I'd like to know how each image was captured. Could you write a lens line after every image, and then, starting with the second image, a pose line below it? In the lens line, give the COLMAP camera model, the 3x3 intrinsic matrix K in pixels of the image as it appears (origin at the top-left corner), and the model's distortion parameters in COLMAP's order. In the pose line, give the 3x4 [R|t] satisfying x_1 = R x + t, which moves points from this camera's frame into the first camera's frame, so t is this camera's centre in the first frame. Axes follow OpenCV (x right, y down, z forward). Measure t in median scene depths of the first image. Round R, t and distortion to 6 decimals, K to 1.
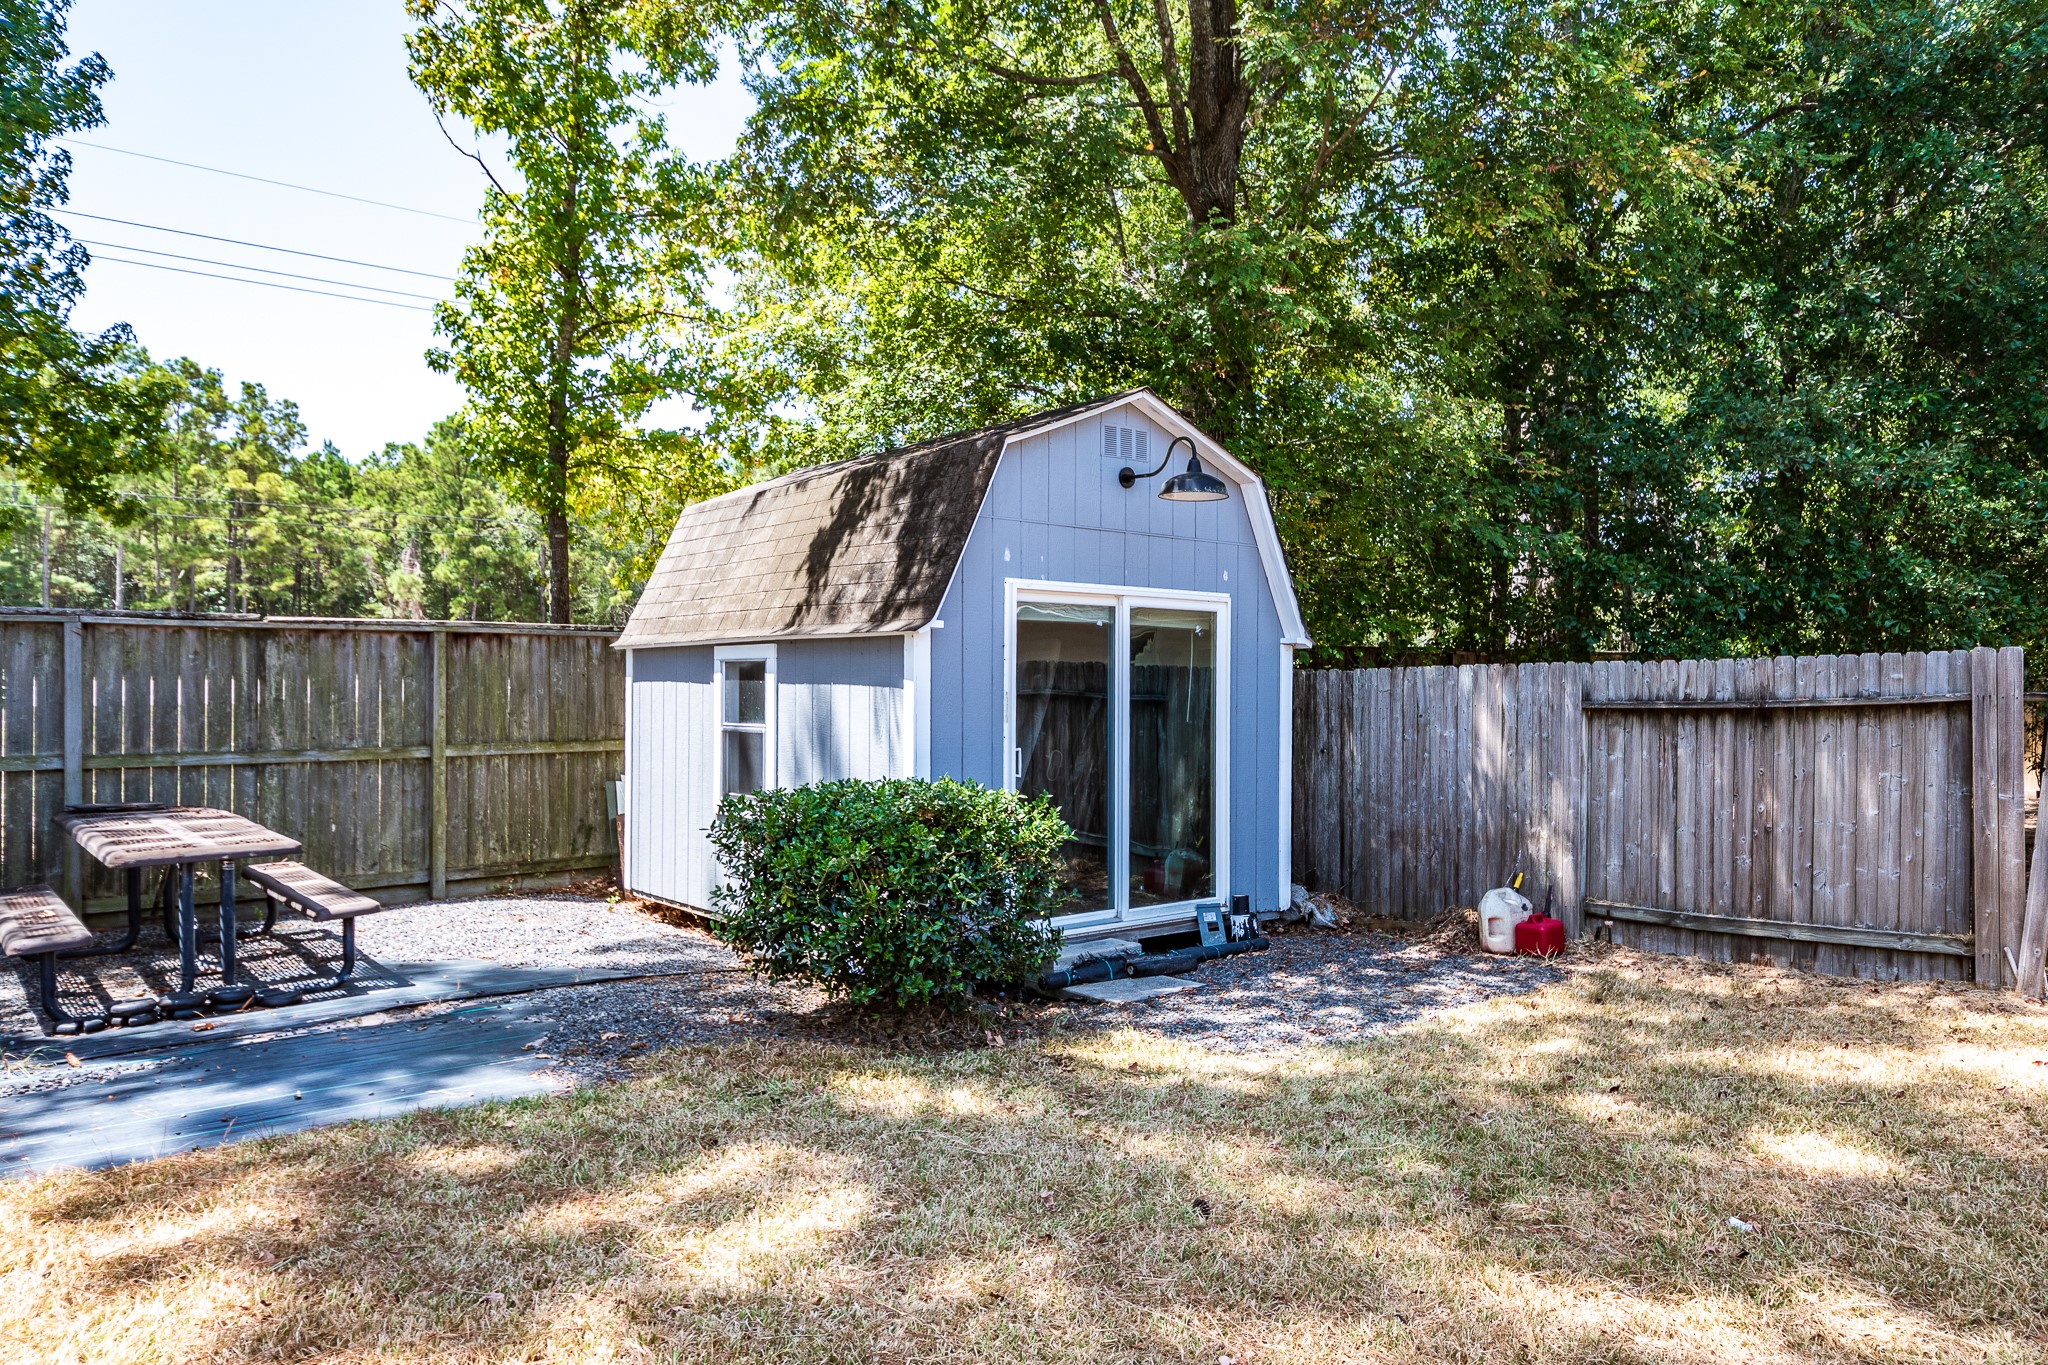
lens RADIAL K [[1339.9, 0, 1052.3], [0, 1339.9, 696.4], [0, 0, 1]] dist [0.009342, -0.001791]
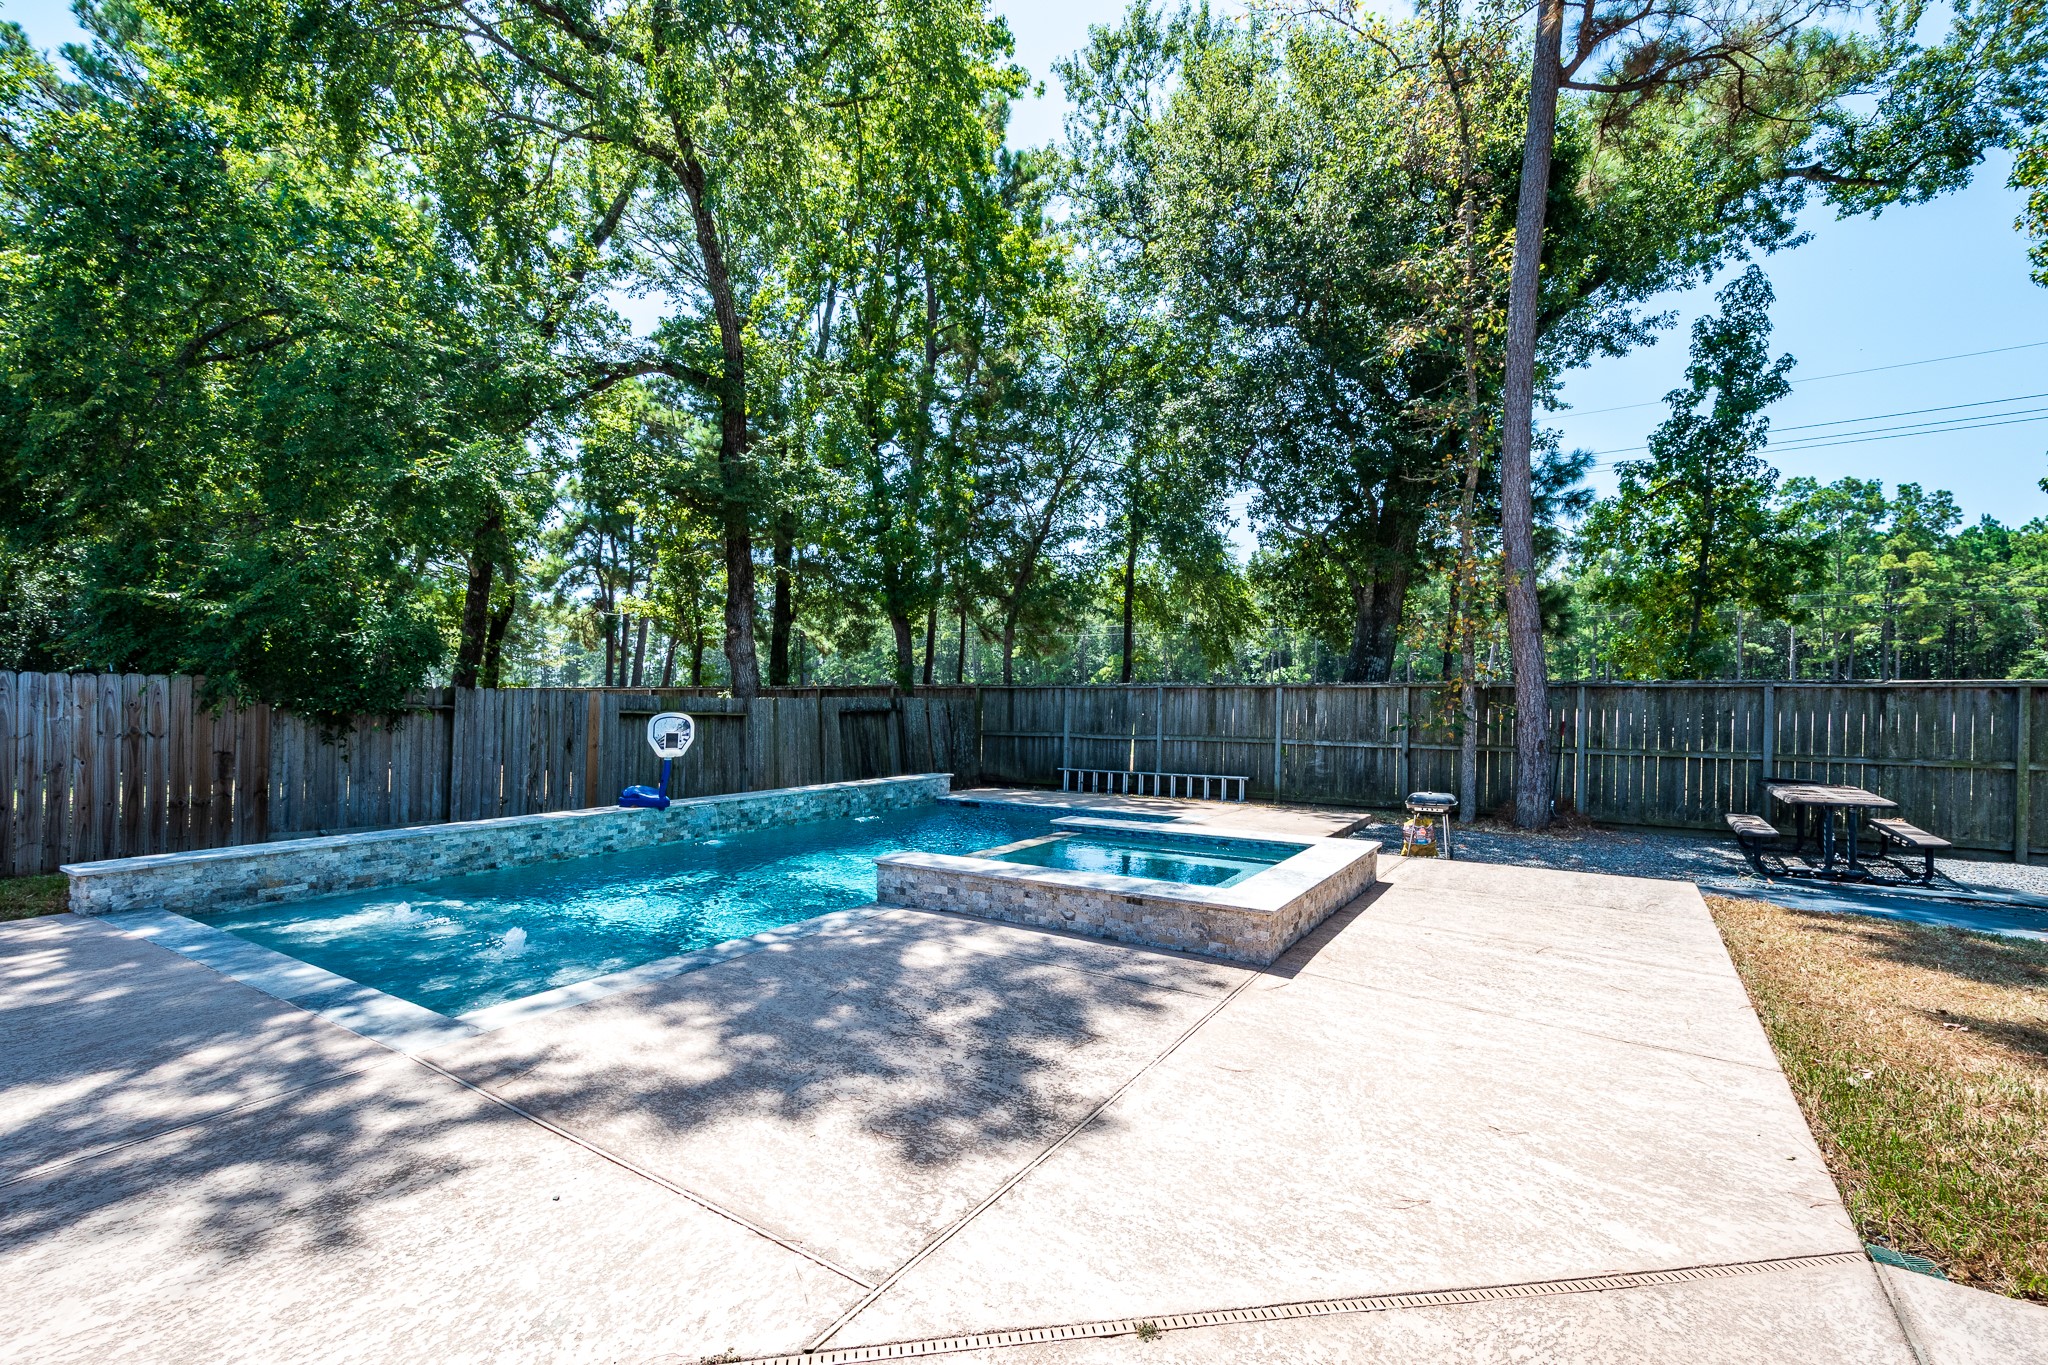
lens RADIAL K [[922.8, 0, 1000.9], [0, 922.8, 698.1], [0, 0, 1]] dist [0.013132, -0.001813]
pose [[0.257616, -0.003793, -0.966240, 0.288758], [-0.022747, 0.999691, -0.009989, 0.002065], [0.965980, 0.024552, 0.257450, -0.421348]]
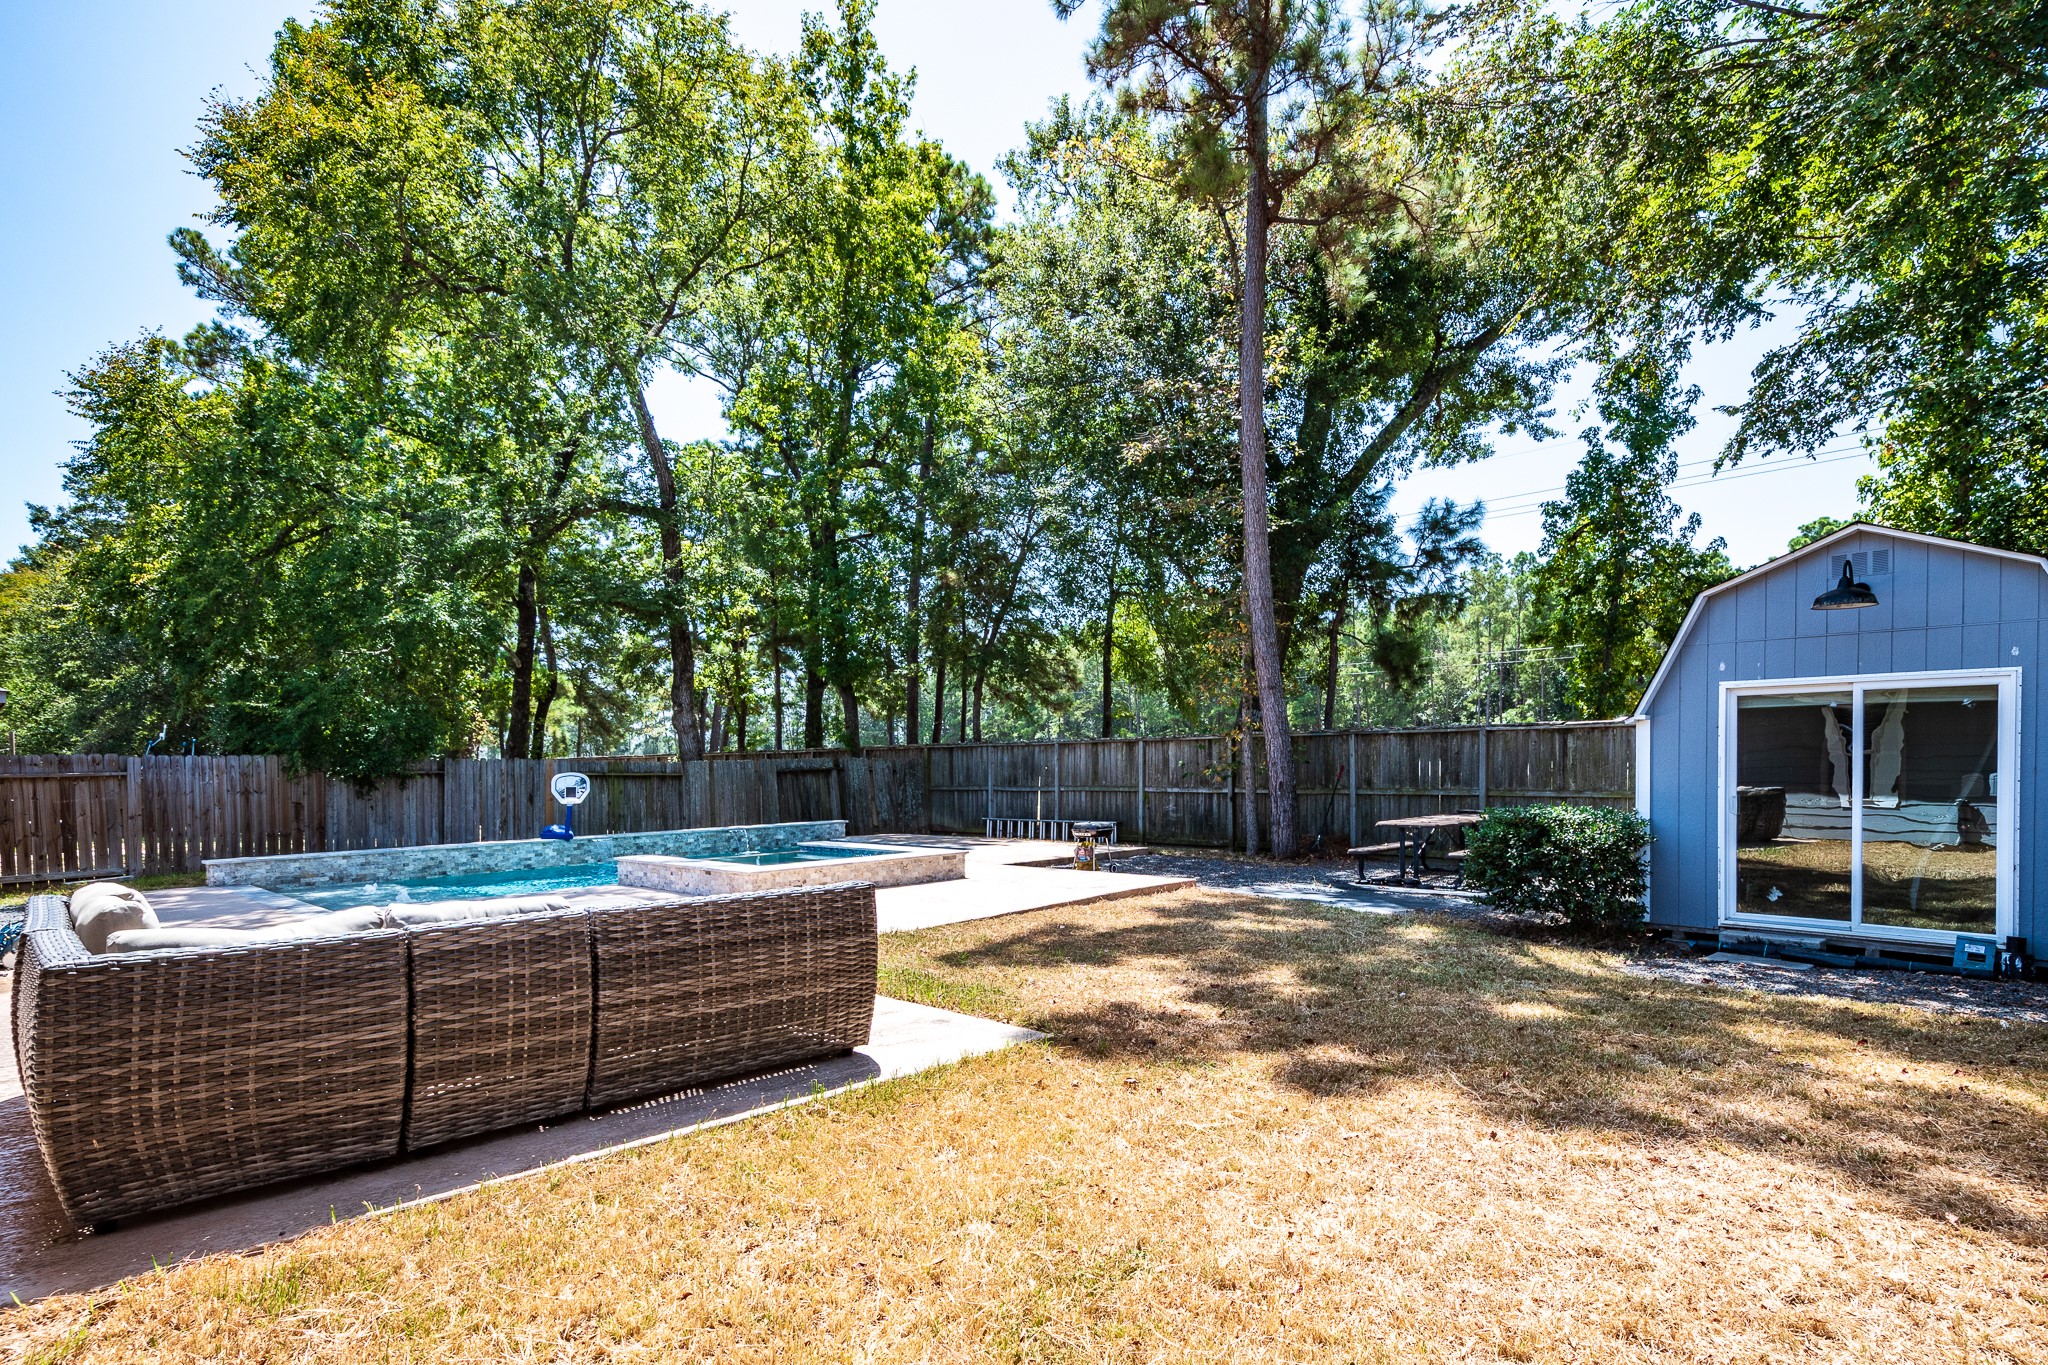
lens RADIAL K [[1105.5, 0, 1014.4], [0, 1105.5, 782.1], [0, 0, 1]] dist [0.009417, -0.004023]
pose [[0.047567, 0.013229, -0.998780, 0.998528], [-0.001130, 0.999912, 0.013190, 0.007963], [0.998867, 0.000501, 0.047578, 0.119772]]
